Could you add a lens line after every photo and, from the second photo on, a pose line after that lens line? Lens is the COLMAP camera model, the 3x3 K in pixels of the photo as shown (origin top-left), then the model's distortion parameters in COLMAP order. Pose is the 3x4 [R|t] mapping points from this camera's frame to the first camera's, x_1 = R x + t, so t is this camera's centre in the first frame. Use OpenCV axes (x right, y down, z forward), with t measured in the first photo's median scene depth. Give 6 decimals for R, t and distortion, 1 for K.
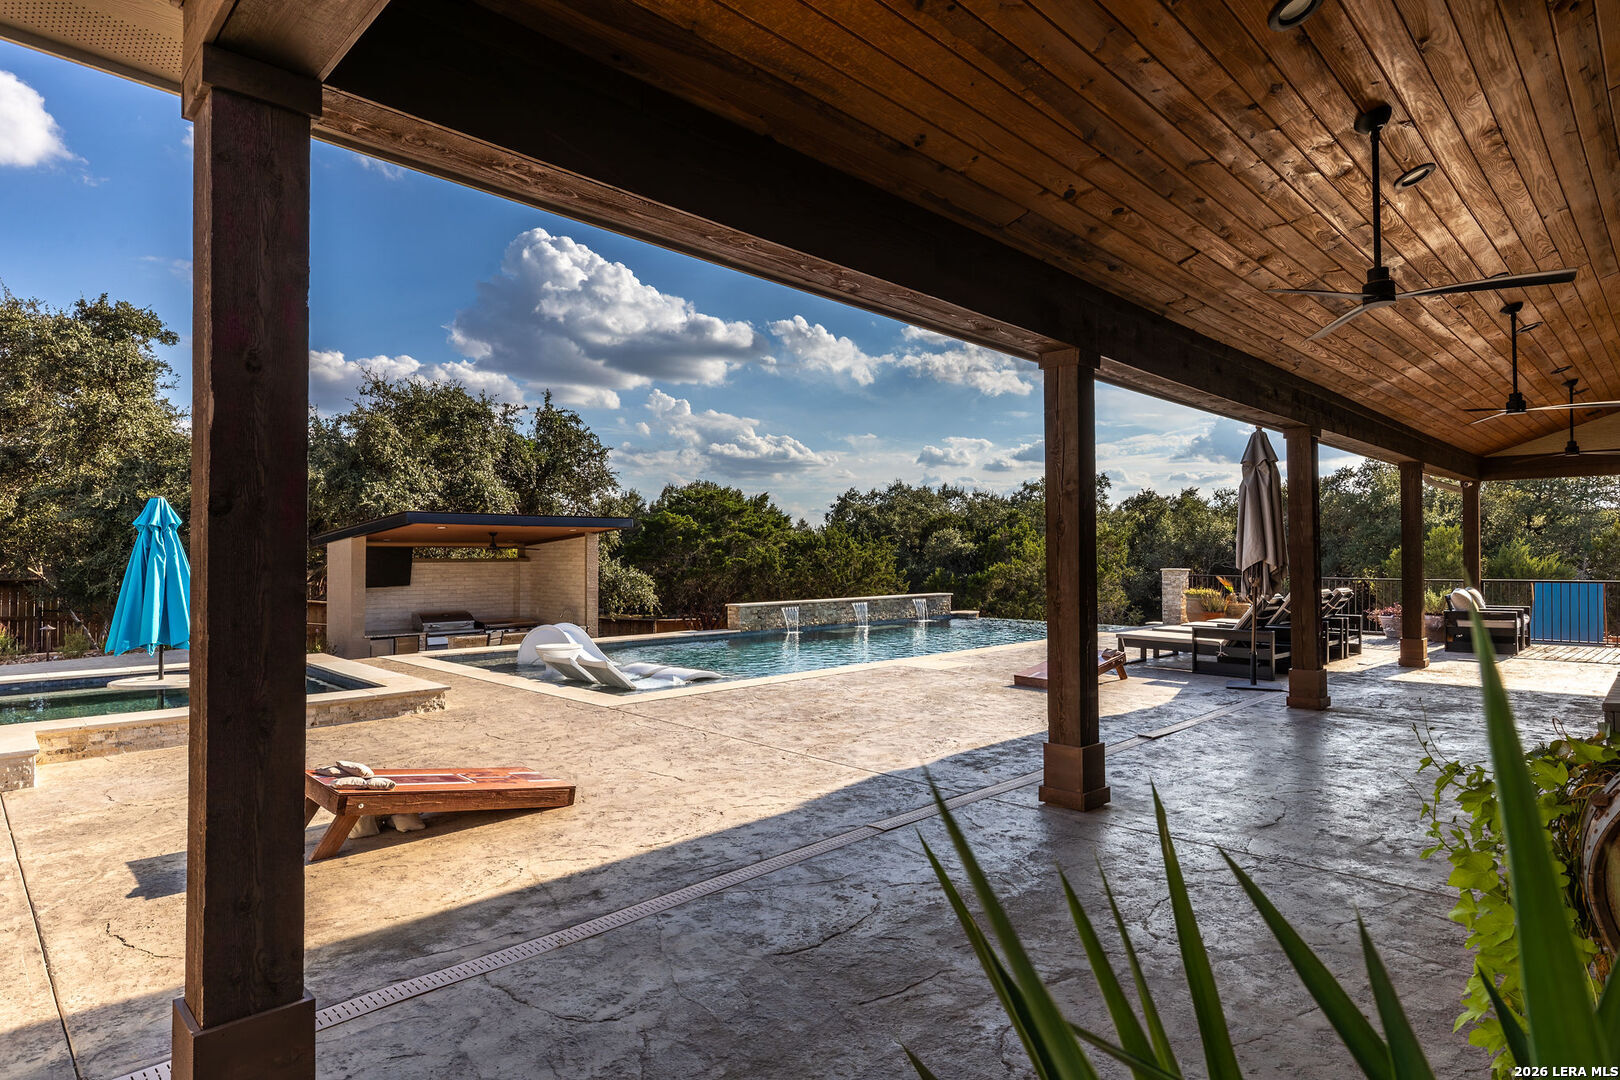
lens RADIAL K [[870.3, 0, 810.0], [0, 870.3, 540.0], [0, 0, 1]] dist [-0.001798, -0.000290]
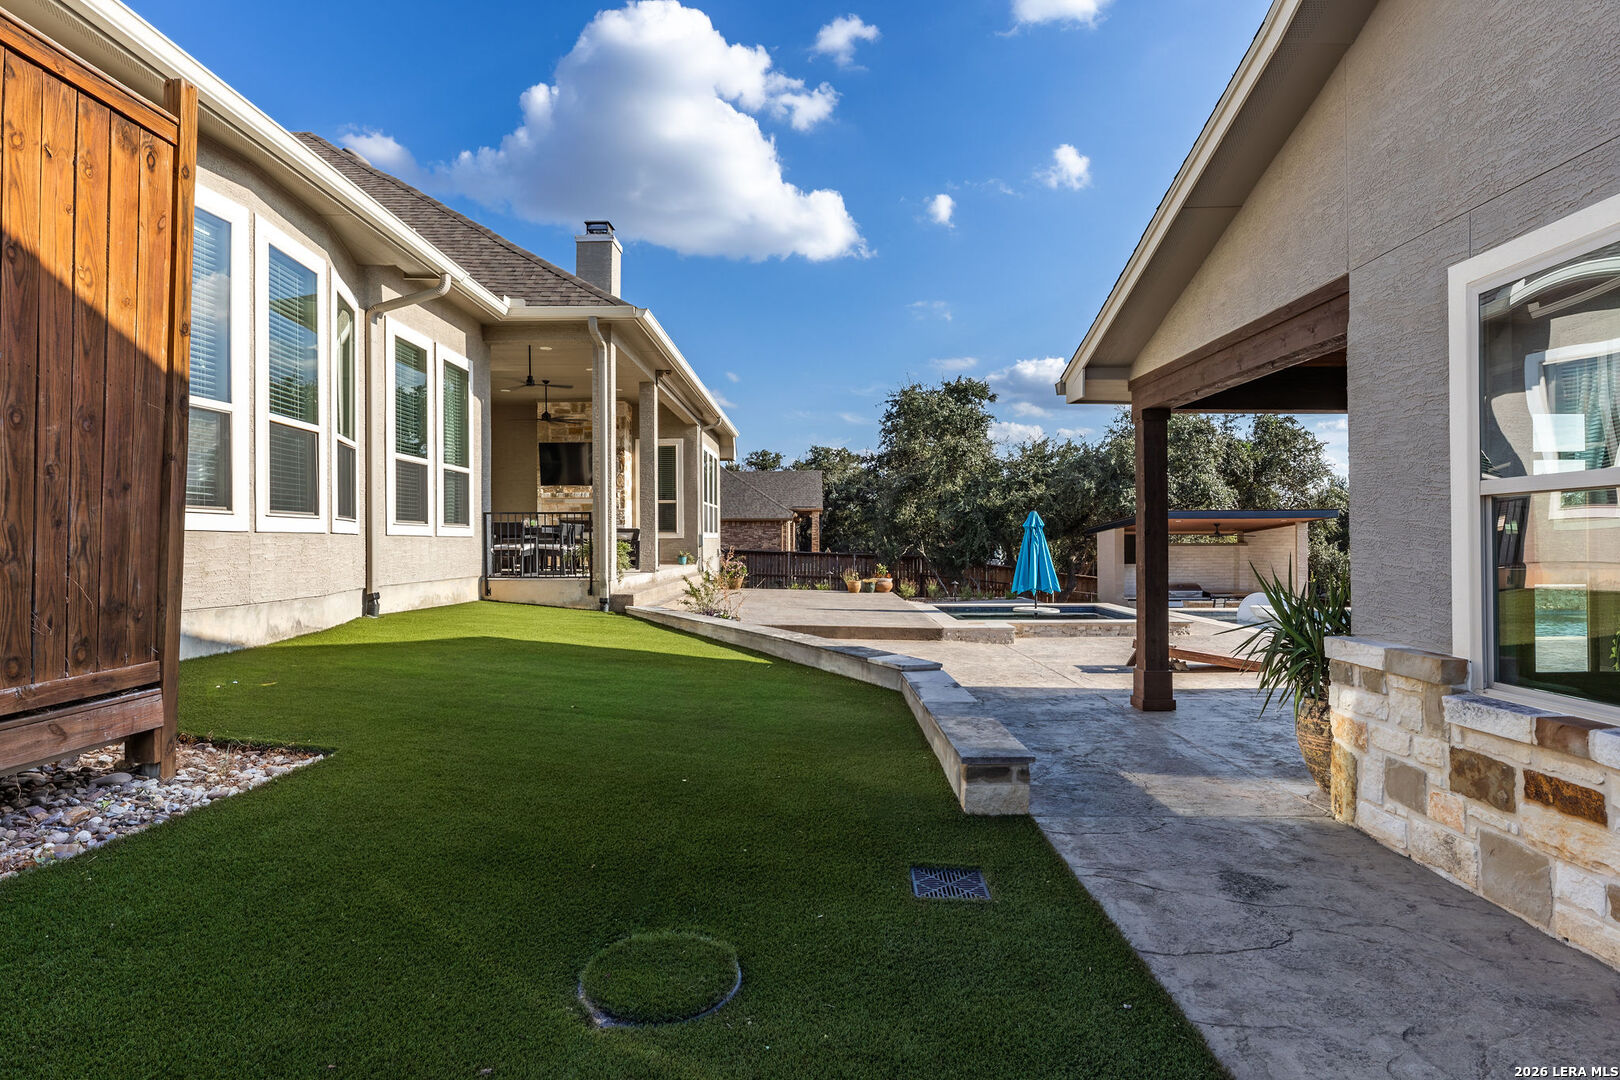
lens RADIAL K [[870.3, 0, 810.0], [0, 870.3, 540.0], [0, 0, 1]] dist [-0.001798, -0.000290]
pose [[0.708433, -0.001156, -0.705777, 0.109499], [0.015216, 0.999791, 0.013635, -0.009678], [0.705614, -0.020399, 0.708303, -0.312829]]
